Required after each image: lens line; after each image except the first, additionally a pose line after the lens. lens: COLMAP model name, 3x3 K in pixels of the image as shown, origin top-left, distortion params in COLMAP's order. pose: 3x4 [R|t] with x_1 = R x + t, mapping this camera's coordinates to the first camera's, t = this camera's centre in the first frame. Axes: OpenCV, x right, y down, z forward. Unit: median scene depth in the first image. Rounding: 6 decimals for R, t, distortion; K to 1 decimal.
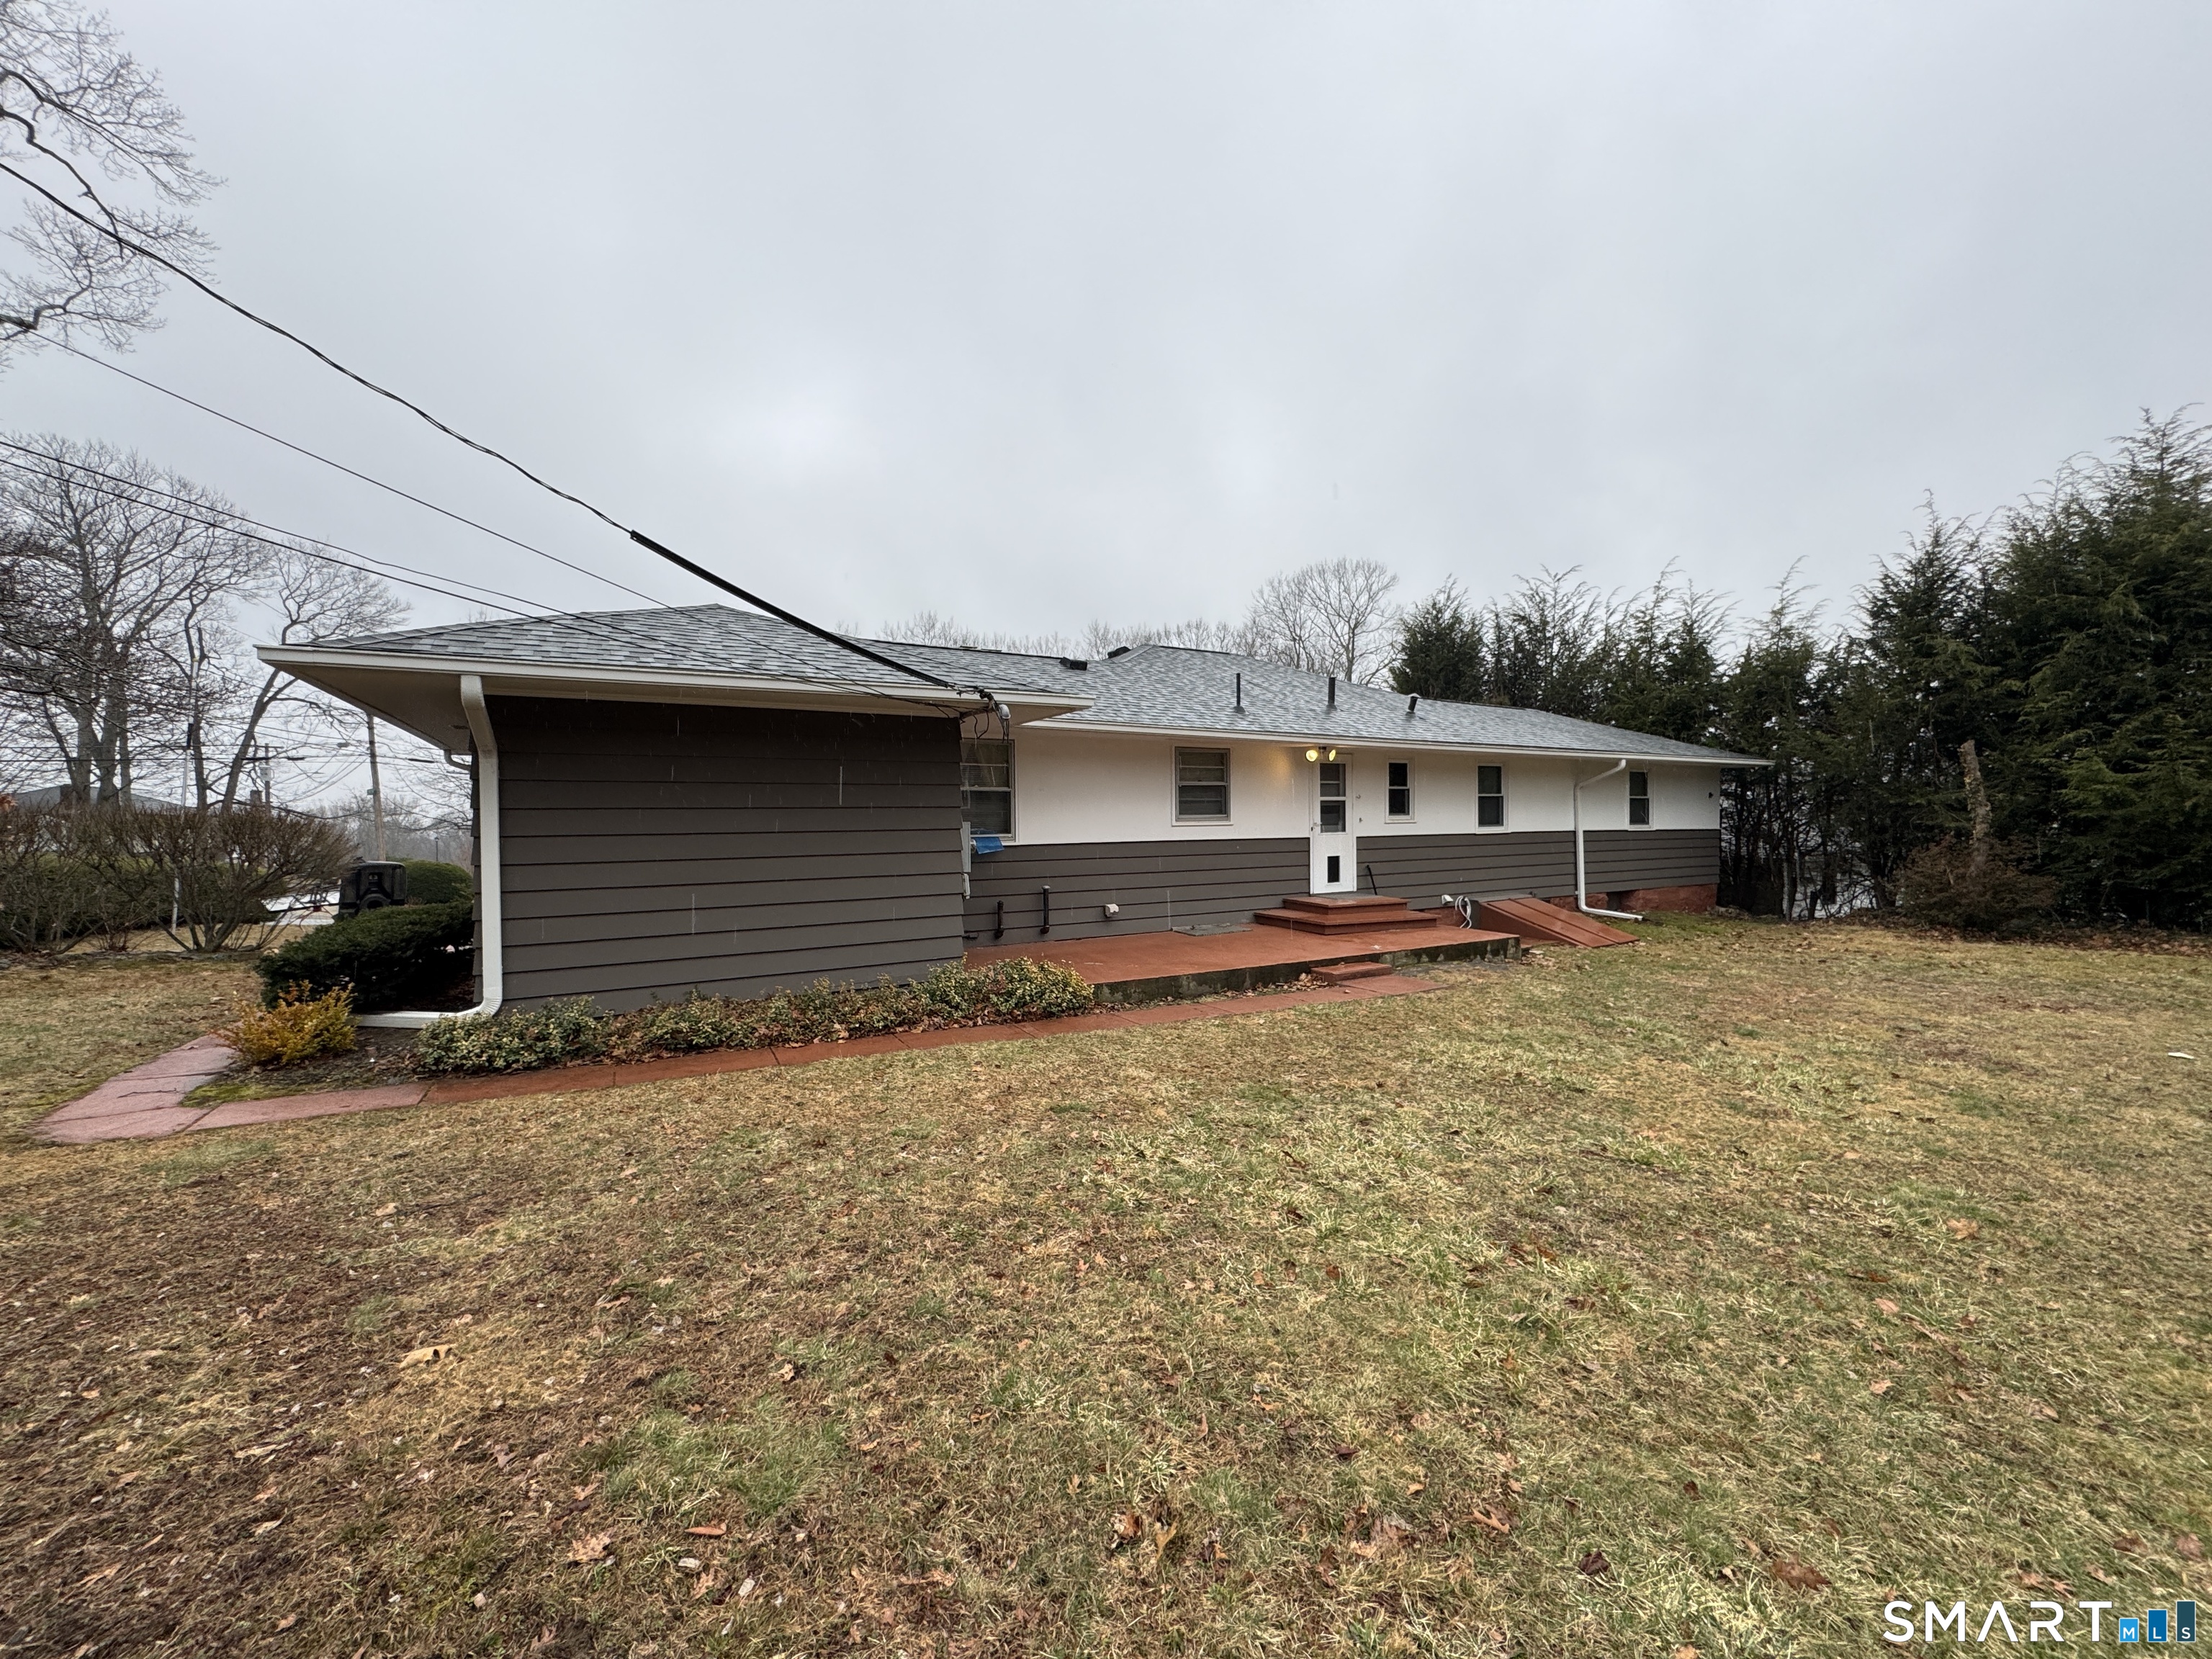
lens RADIAL K [[885.9, 0, 1113.6], [0, 885.9, 833.7], [0, 0, 1]] dist [-0.001190, 0.000111]
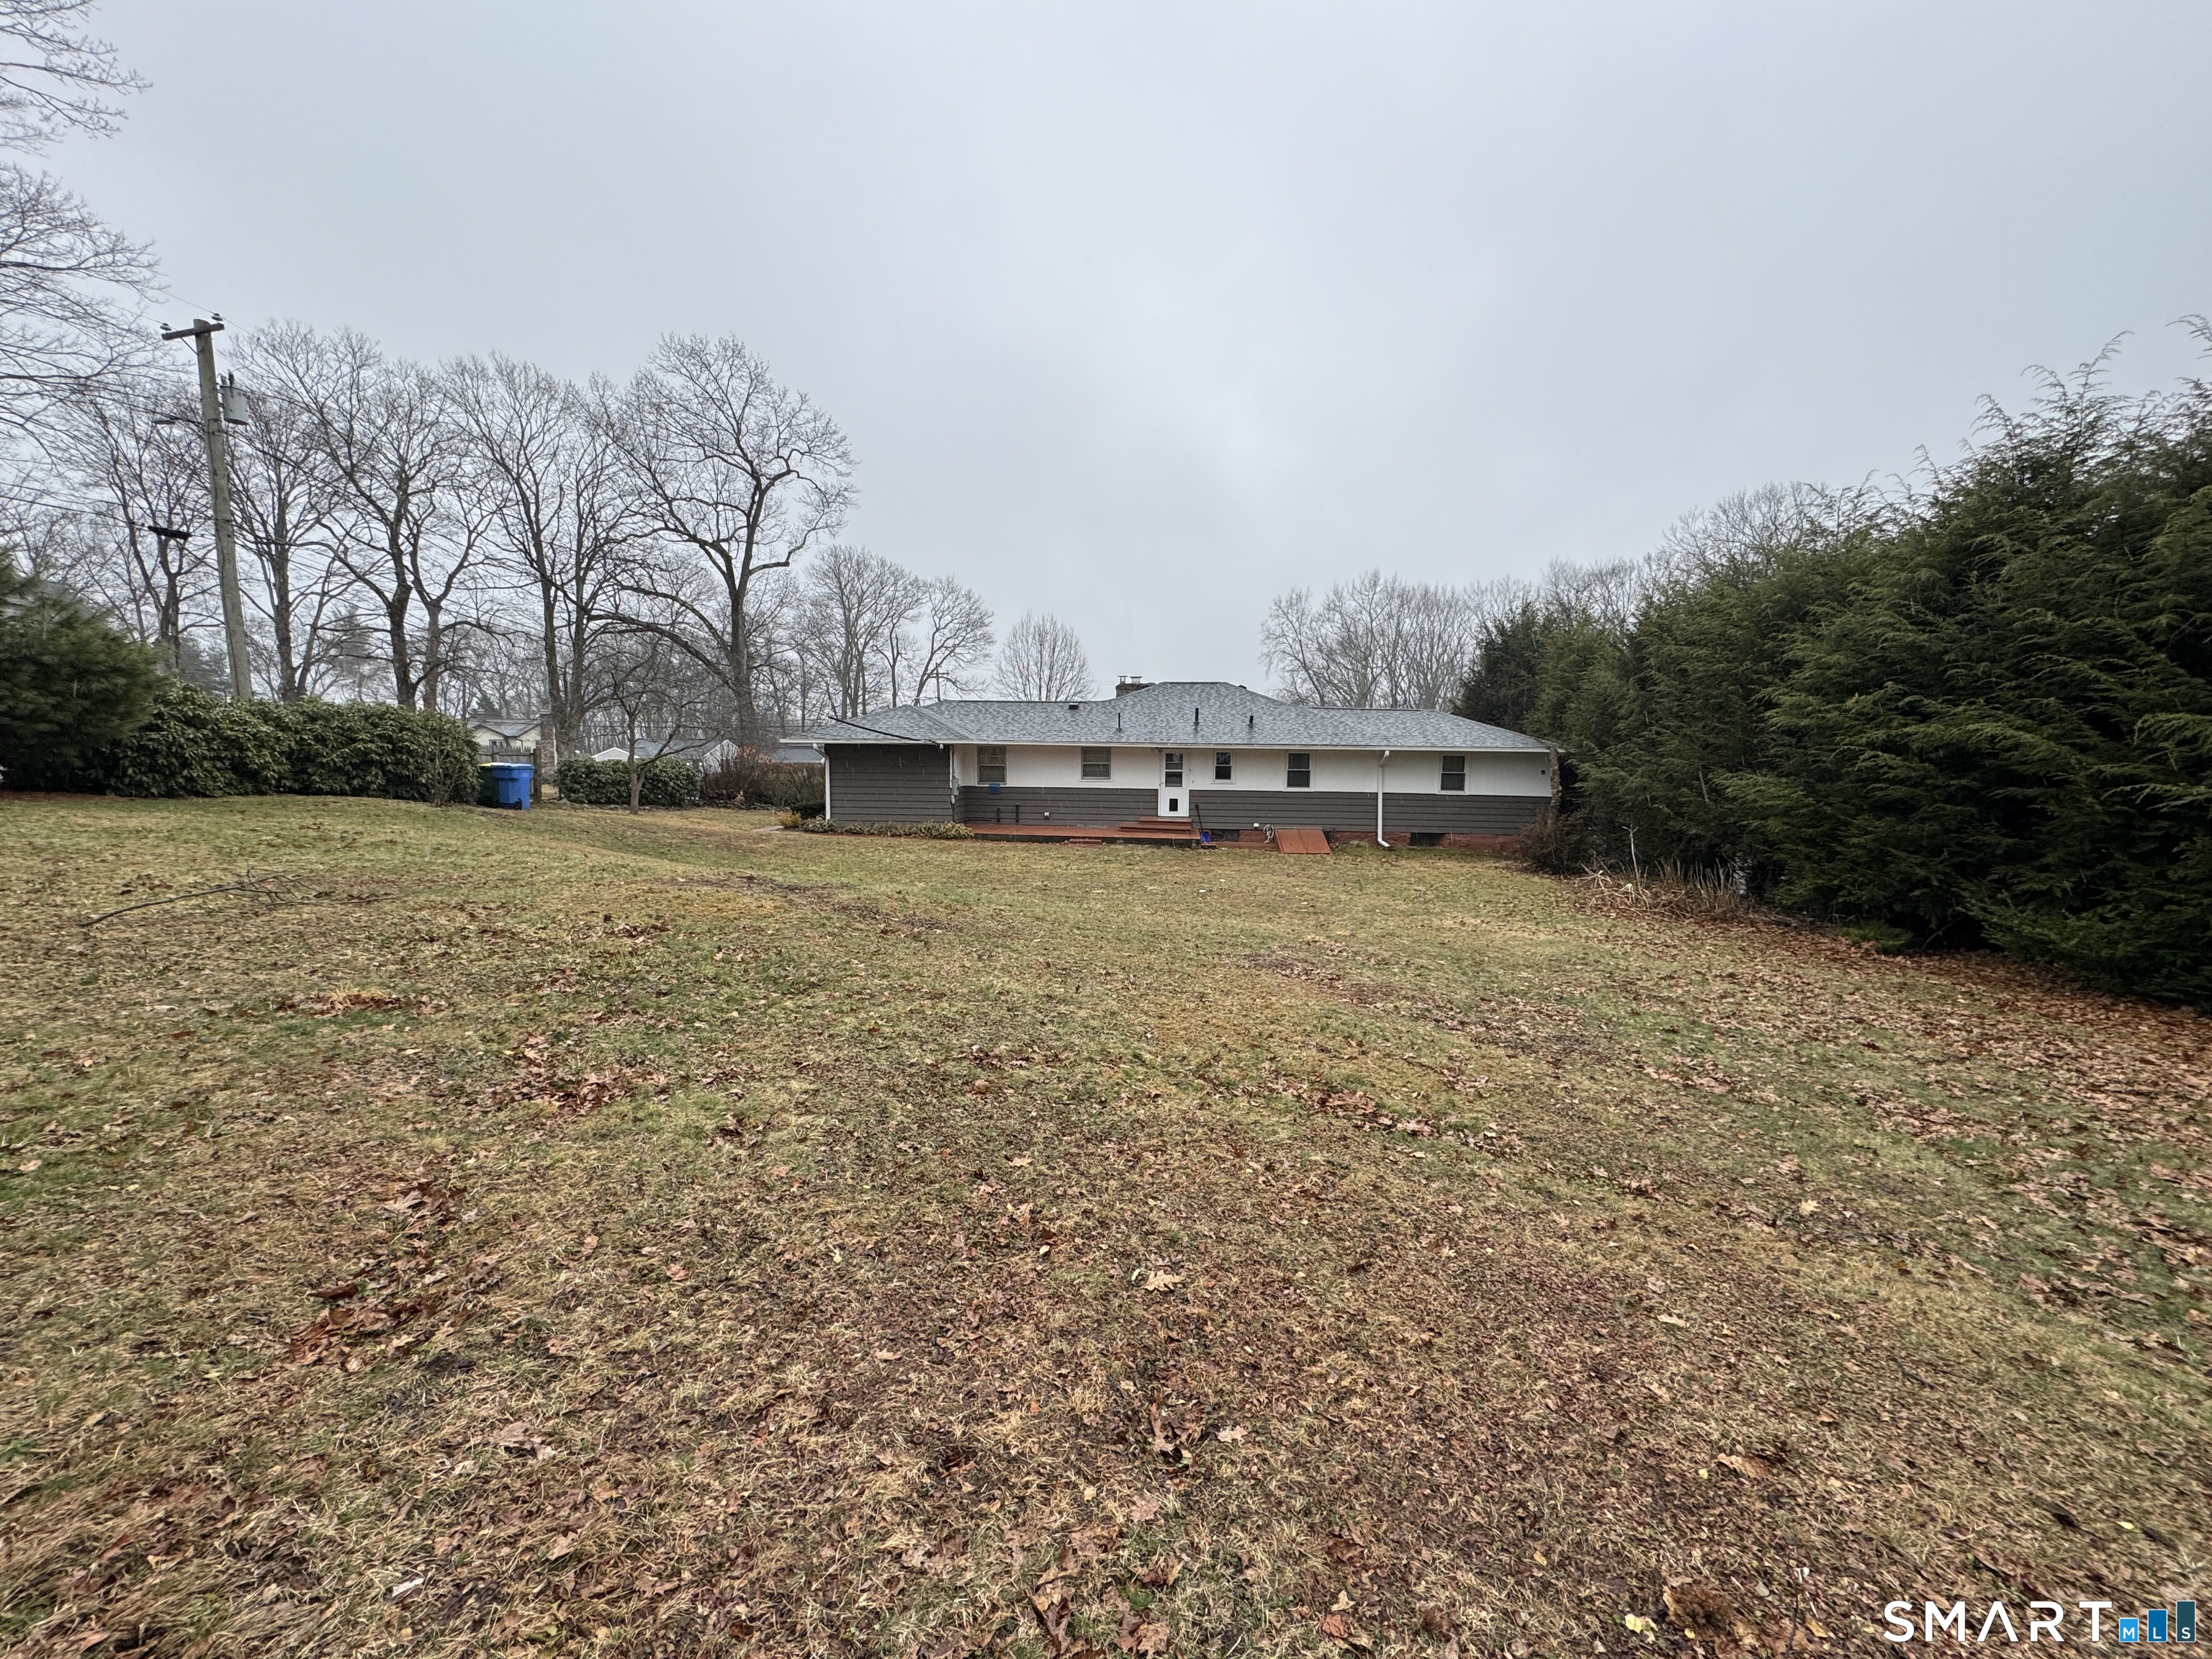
lens RADIAL K [[885.9, 0, 1113.6], [0, 885.9, 833.7], [0, 0, 1]] dist [-0.001190, 0.000111]
pose [[0.822751, 0.070826, -0.563972, 1.296421], [-0.028117, 0.996063, 0.084072, -0.062672], [0.567706, -0.053313, 0.821503, -0.781639]]
